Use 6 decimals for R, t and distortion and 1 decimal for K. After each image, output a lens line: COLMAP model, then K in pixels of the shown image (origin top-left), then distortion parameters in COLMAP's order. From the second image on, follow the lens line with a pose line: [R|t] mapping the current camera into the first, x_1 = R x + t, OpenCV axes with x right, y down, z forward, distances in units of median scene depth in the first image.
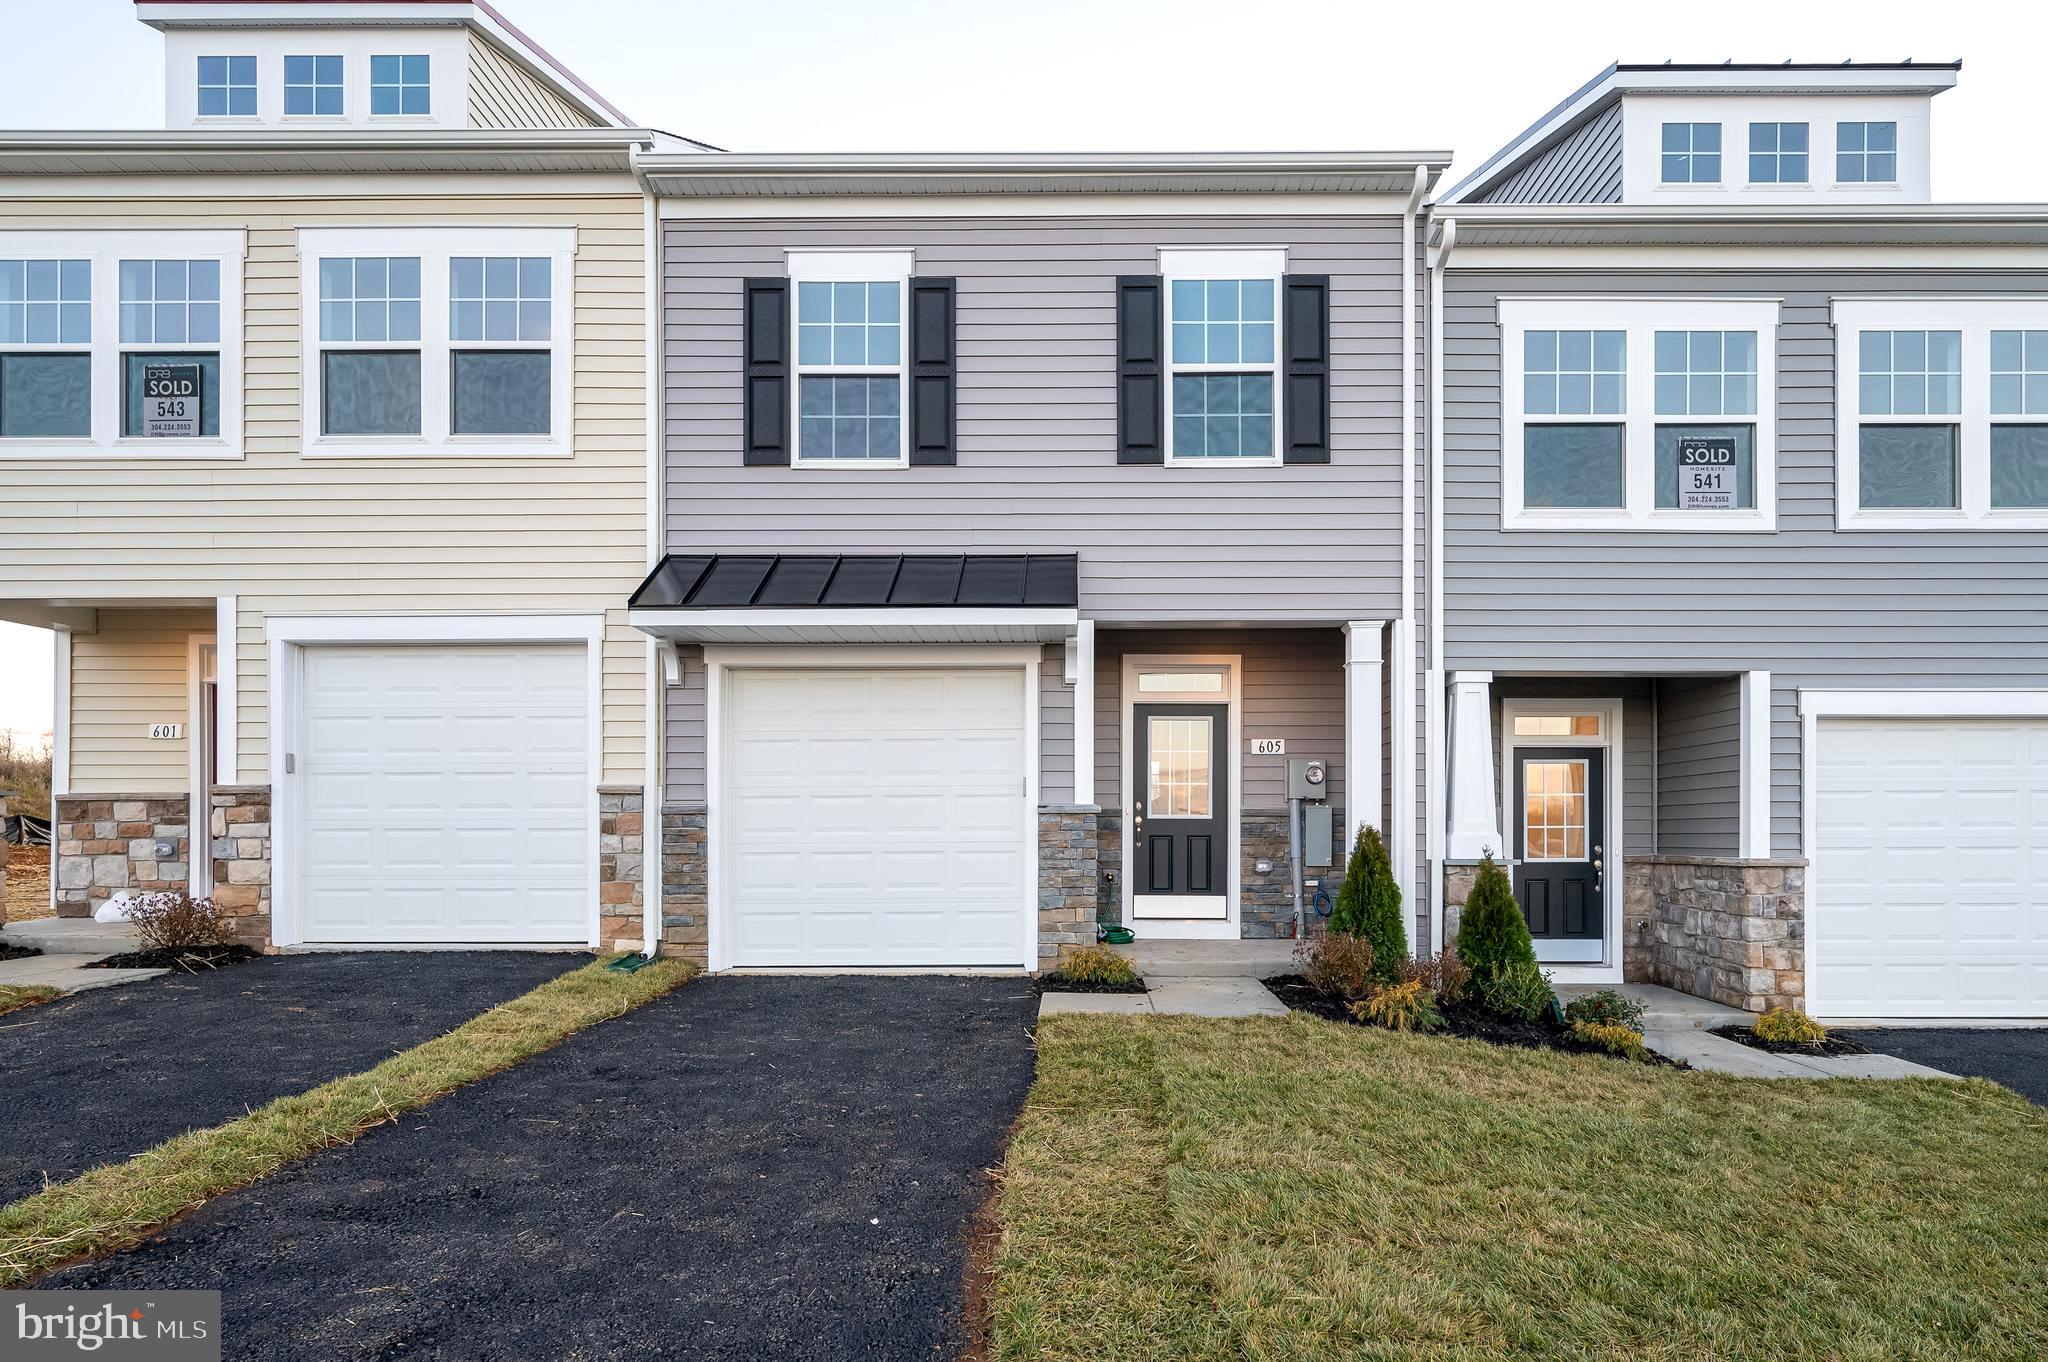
lens RADIAL K [[1197.4, 0, 1072.3], [0, 1197.4, 832.1], [0, 0, 1]] dist [-0.006146, -0.000898]
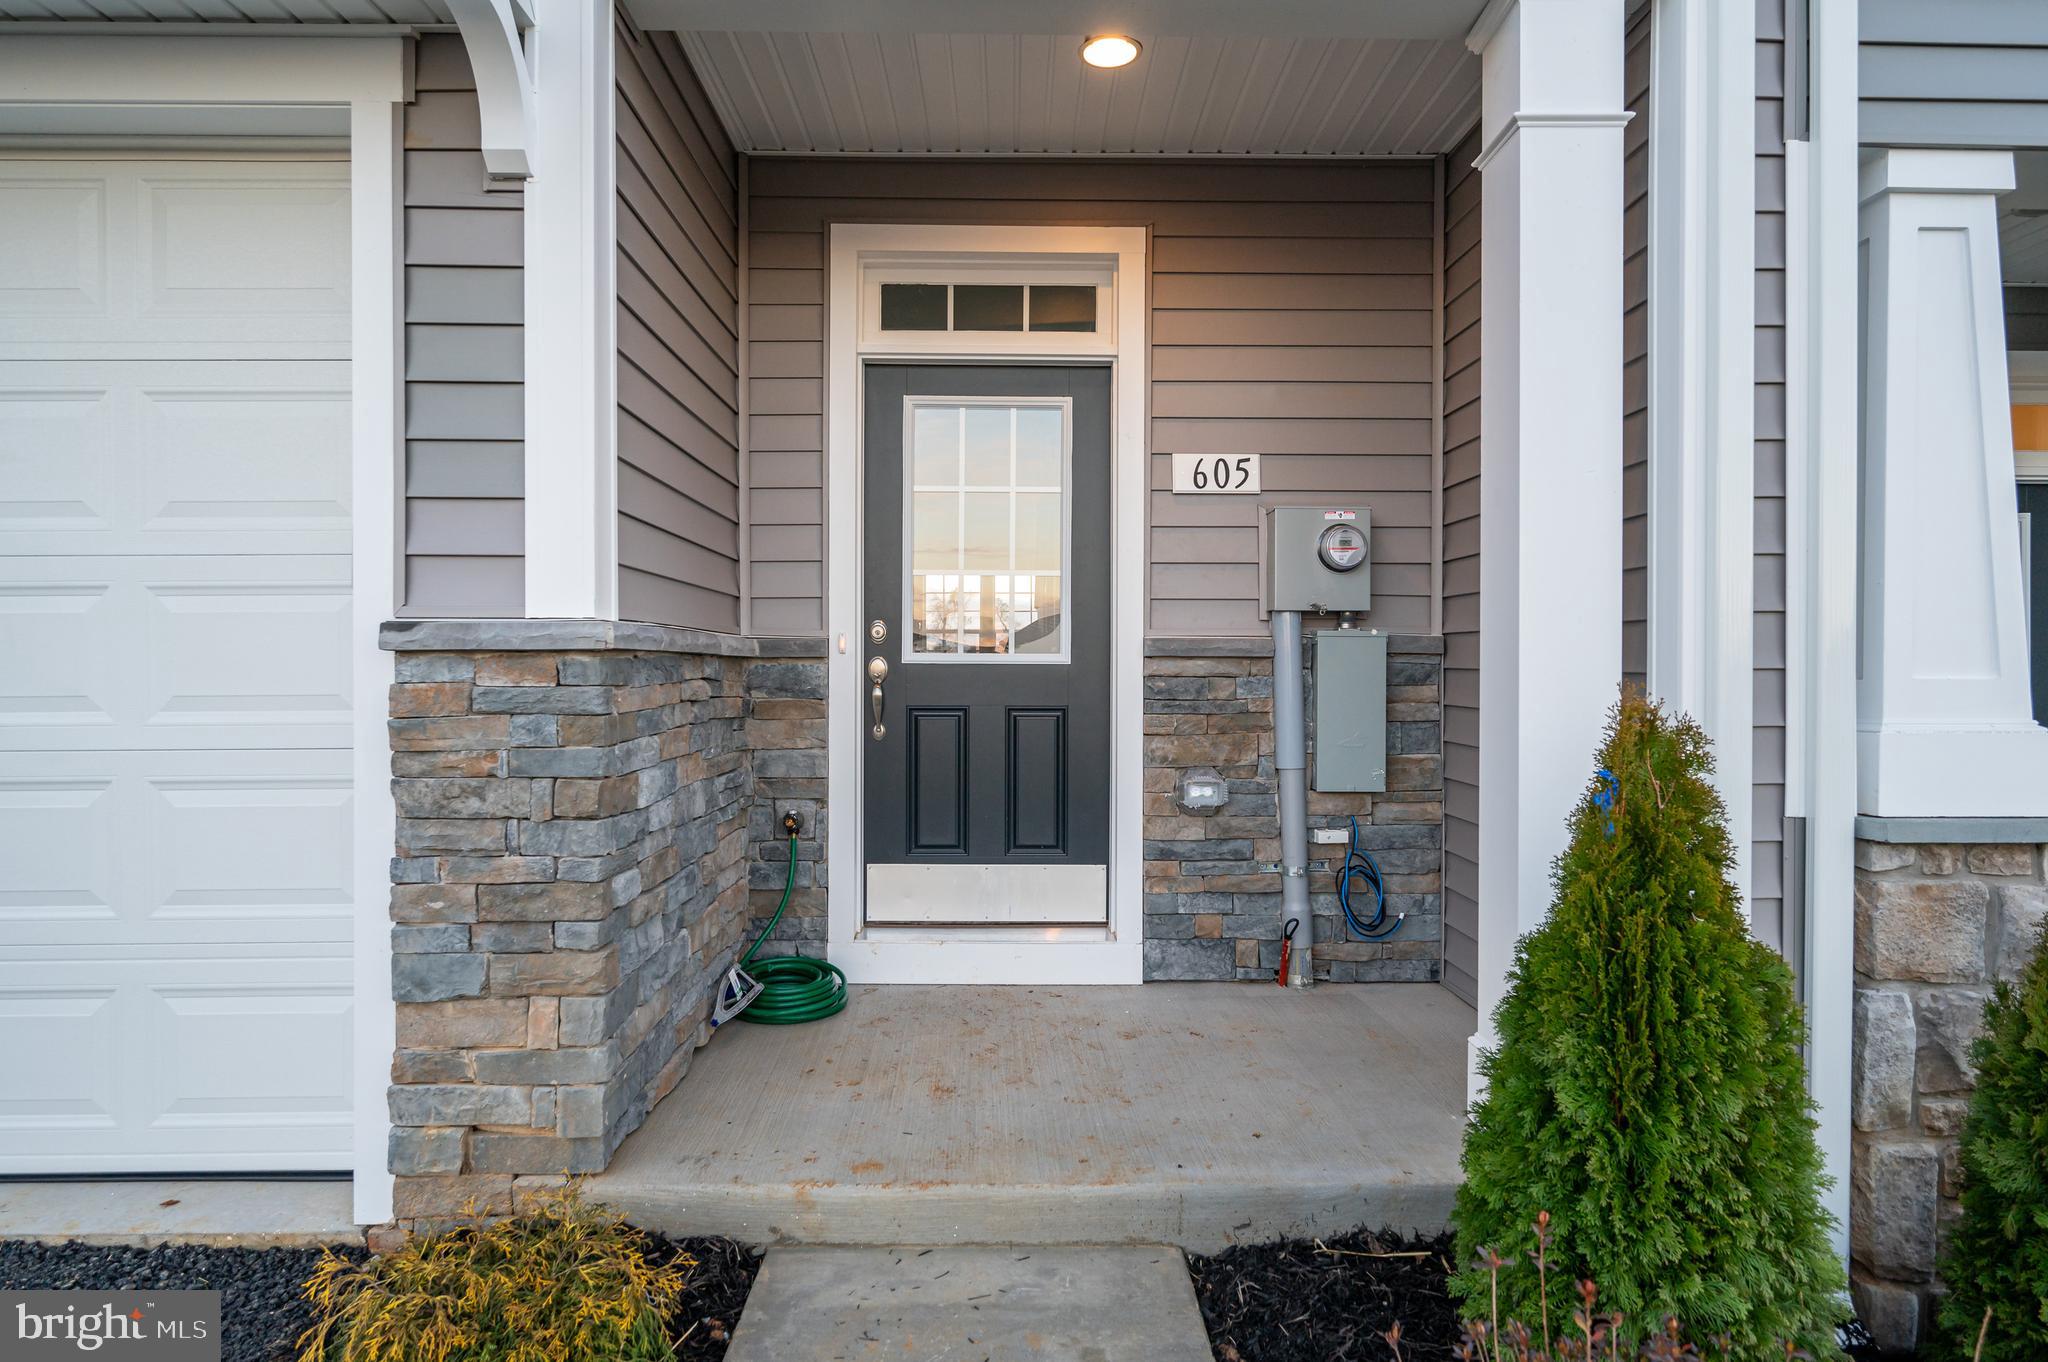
lens RADIAL K [[1186.4, 0, 1028.6], [0, 1186.4, 677.7], [0, 0, 1]] dist [0.000710, -0.001755]
pose [[0.999779, 0.000709, 0.021005, 0.106072], [-0.000934, 0.999943, 0.010681, -0.012072], [-0.020996, -0.010698, 0.999722, 0.689058]]
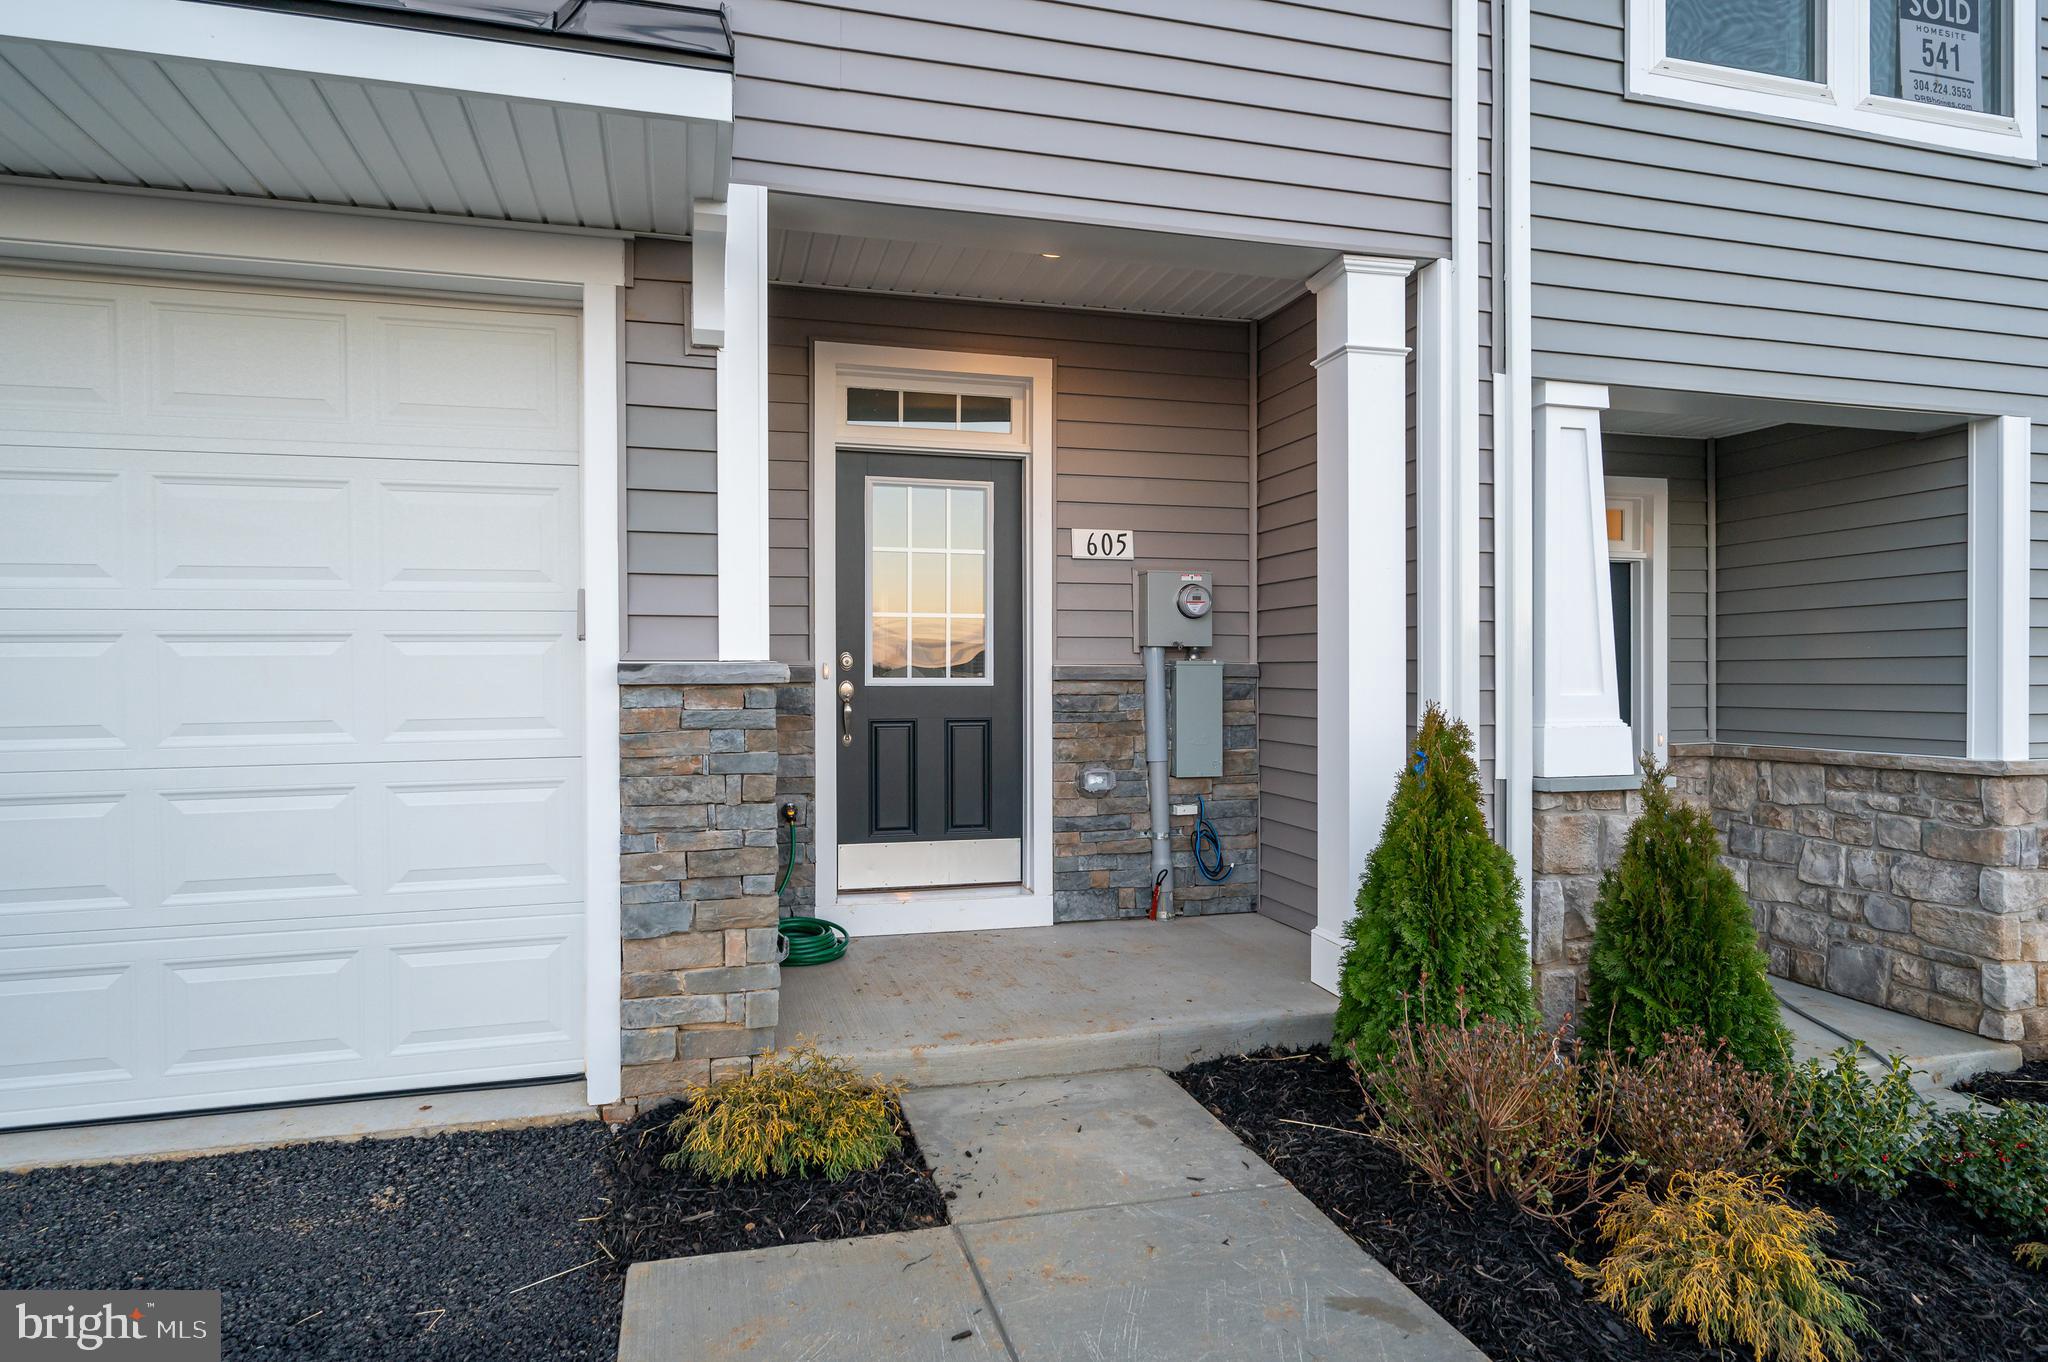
lens RADIAL K [[1186.4, 0, 1028.7], [0, 1186.4, 686.6], [0, 0, 1]] dist [0.000710, -0.001755]
pose [[0.961149, -0.005677, 0.275970, -0.007366], [0.002747, 0.999936, 0.011004, -0.018054], [-0.276015, -0.009819, 0.961103, 0.574812]]
